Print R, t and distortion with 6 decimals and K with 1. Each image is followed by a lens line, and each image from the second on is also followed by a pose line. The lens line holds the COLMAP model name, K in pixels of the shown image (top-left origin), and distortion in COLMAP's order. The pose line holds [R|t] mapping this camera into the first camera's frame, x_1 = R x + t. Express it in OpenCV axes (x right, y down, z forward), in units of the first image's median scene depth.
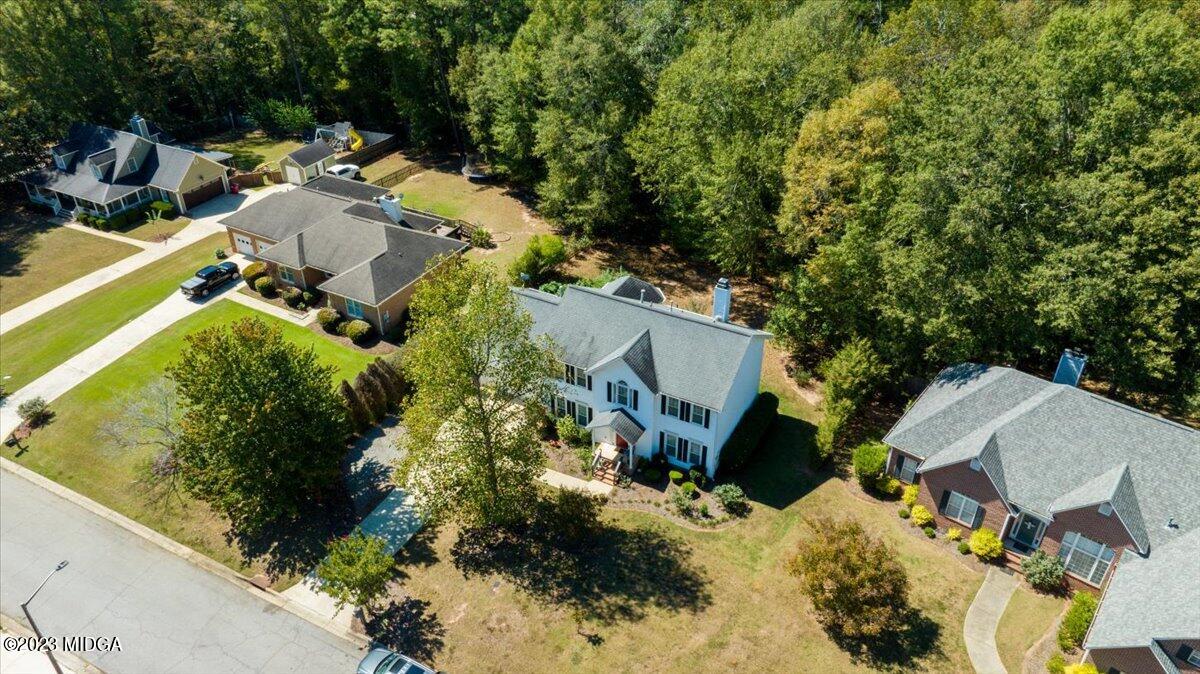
lens RADIAL K [[843.2, 0, 608.0], [0, 843.2, 340.5], [0, 0, 1]] dist [-0.024899, 0.007671]
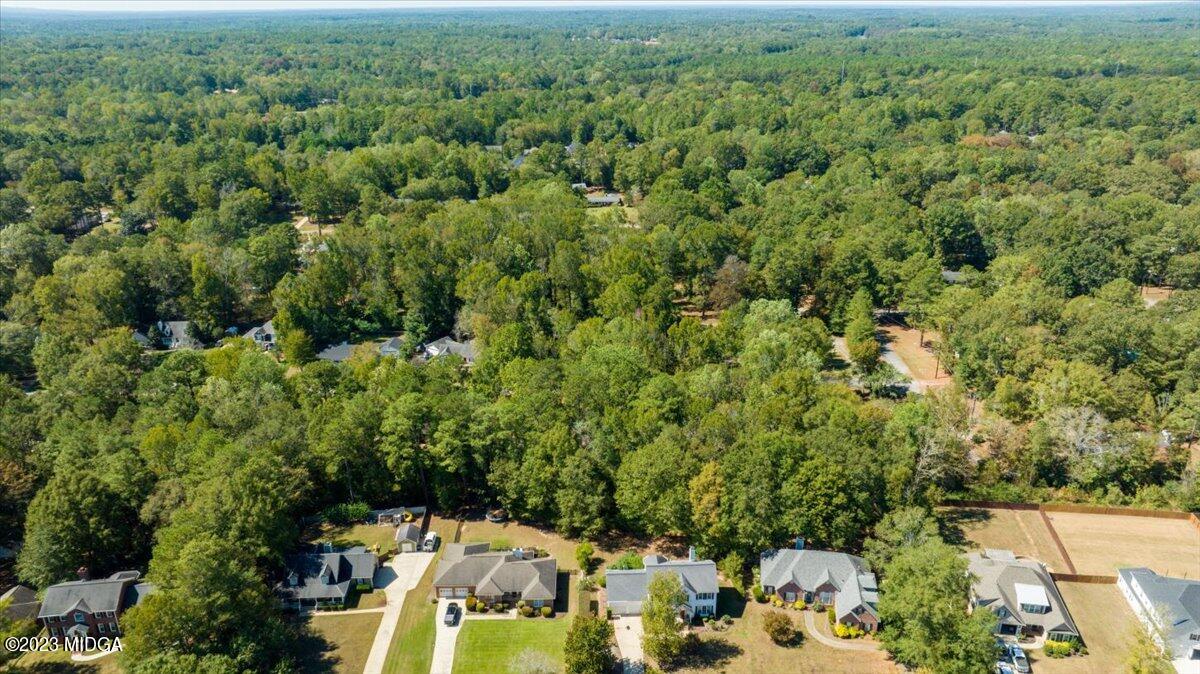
lens RADIAL K [[839.3, 0, 600.0], [0, 839.3, 337.0], [0, 0, 1]] dist [-0.012848, -0.000594]
pose [[0.865849, -0.190508, 0.462615, -1.370758], [0.283704, 0.948584, -0.140359, -0.456375], [-0.412090, 0.252776, 0.875378, -1.609684]]
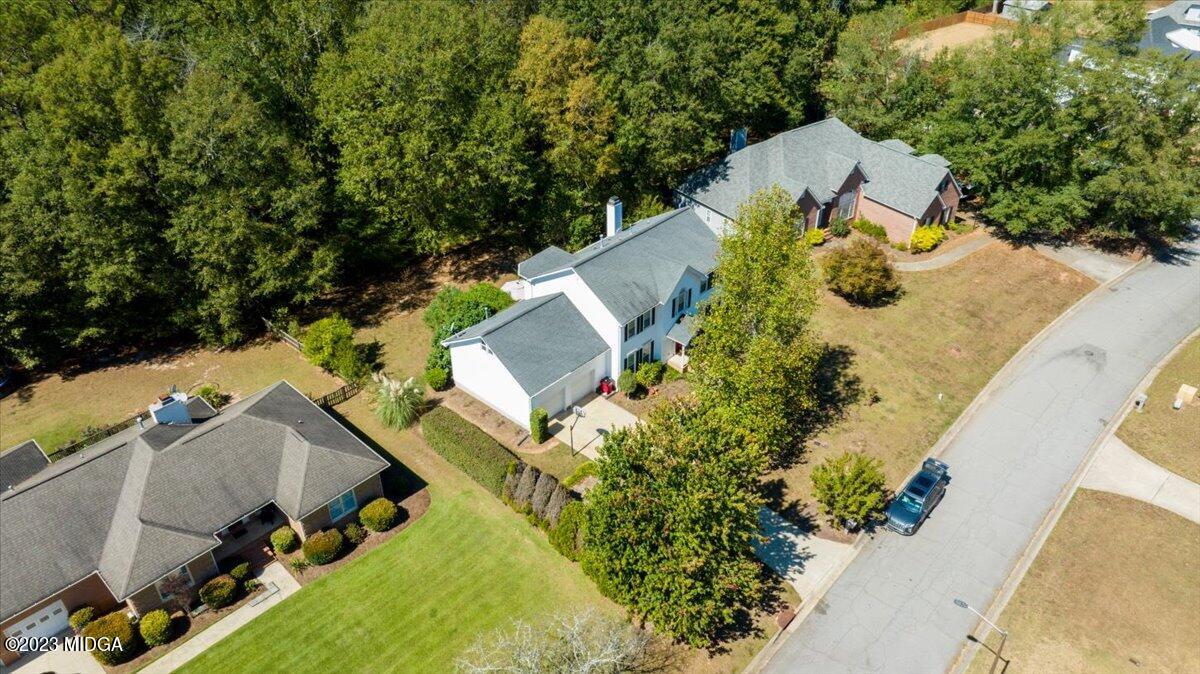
lens RADIAL K [[839.3, 0, 600.0], [0, 839.3, 337.0], [0, 0, 1]] dist [-0.012848, -0.000594]
pose [[0.250242, -0.540234, 0.803447, -0.942697], [0.538783, 0.767188, 0.348045, -0.352982], [-0.804421, 0.345788, 0.483051, 0.542451]]
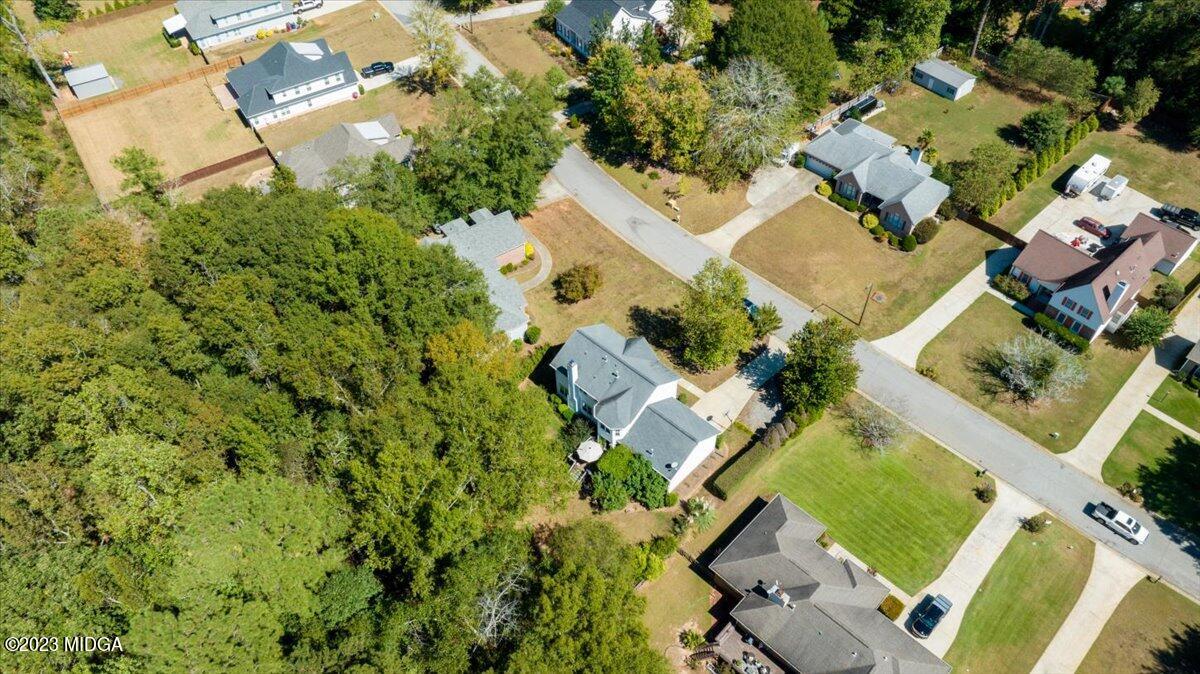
lens RADIAL K [[843.2, 0, 608.0], [0, 843.2, 340.5], [0, 0, 1]] dist [-0.024899, 0.007671]
pose [[-0.965698, -0.185684, 0.181519, -0.253529], [0.152596, 0.159794, 0.975285, -1.841362], [-0.210101, 0.969529, -0.125978, 1.206909]]
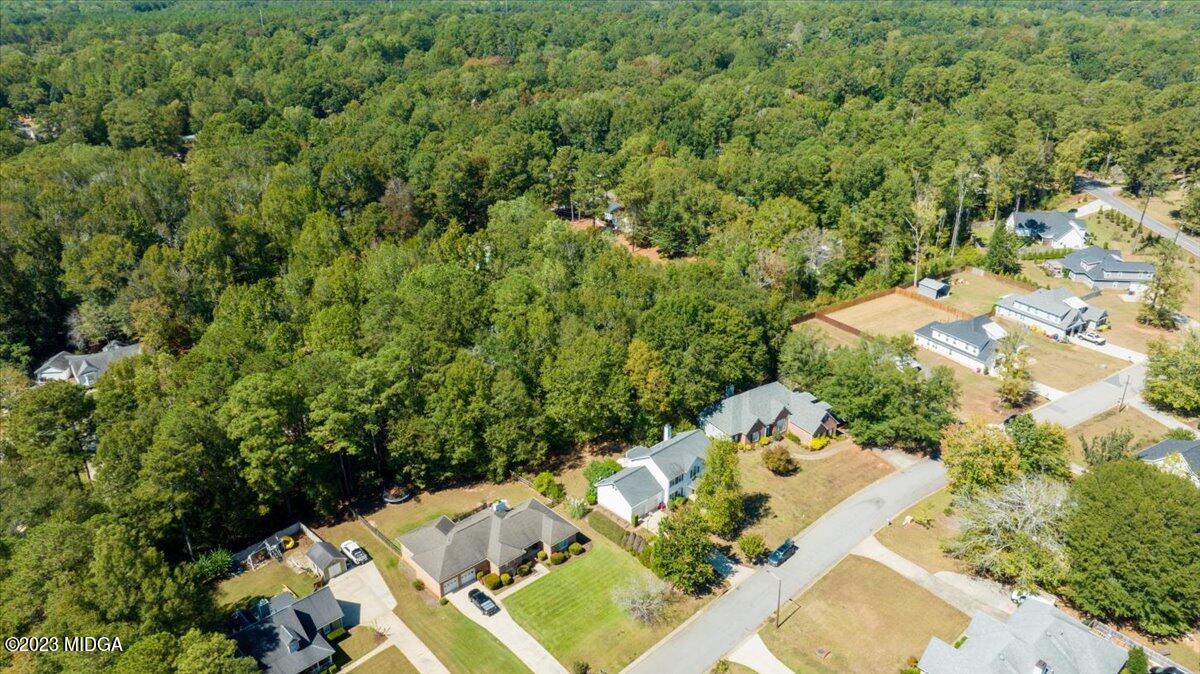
lens RADIAL K [[839.3, 0, 600.0], [0, 839.3, 337.0], [0, 0, 1]] dist [-0.012848, -0.000594]
pose [[0.323560, -0.383422, 0.865041, -2.237005], [0.528327, 0.831642, 0.171003, -0.914029], [-0.784971, 0.401695, 0.471658, -0.217677]]
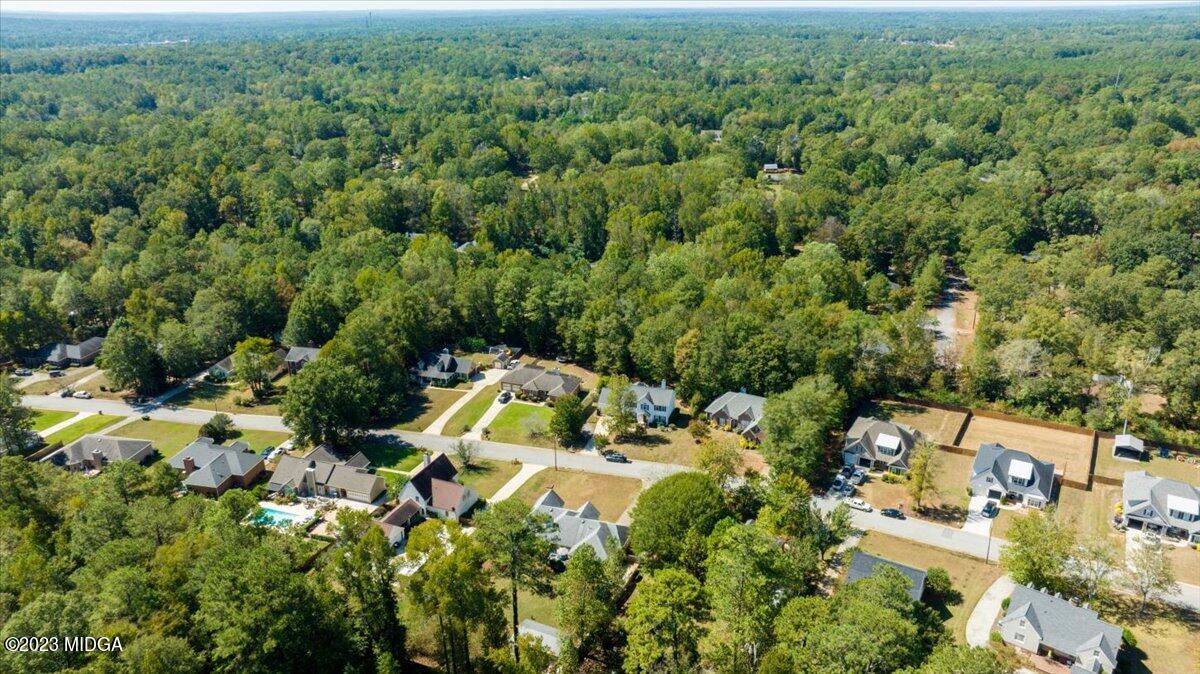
lens RADIAL K [[839.3, 0, 600.0], [0, 839.3, 337.0], [0, 0, 1]] dist [-0.012848, -0.000594]
pose [[0.984897, -0.069535, 0.158564, -0.843123], [0.101520, 0.973788, -0.203544, 0.554433], [-0.140255, 0.216567, 0.966140, -3.109767]]
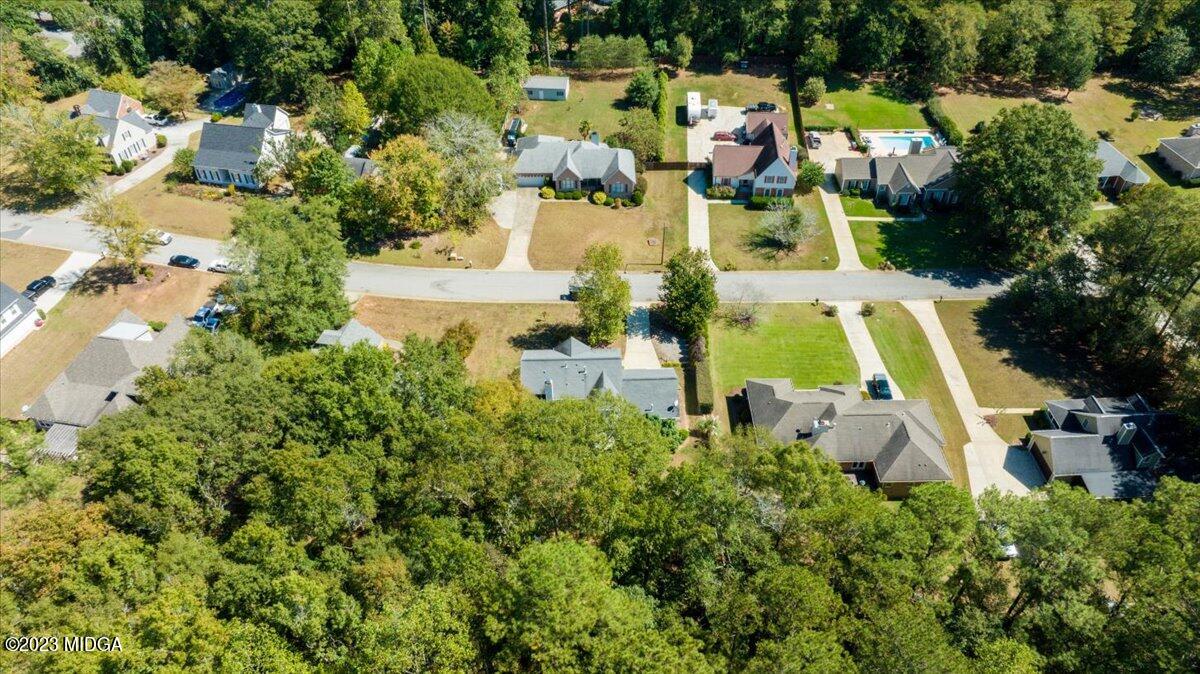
lens RADIAL K [[843.2, 0, 608.0], [0, 843.2, 340.5], [0, 0, 1]] dist [-0.024899, 0.007671]
pose [[-0.865955, 0.336939, -0.369587, 0.717939], [-0.273065, 0.300584, 0.913830, -1.927147], [0.418997, 0.892256, -0.168286, 1.345434]]
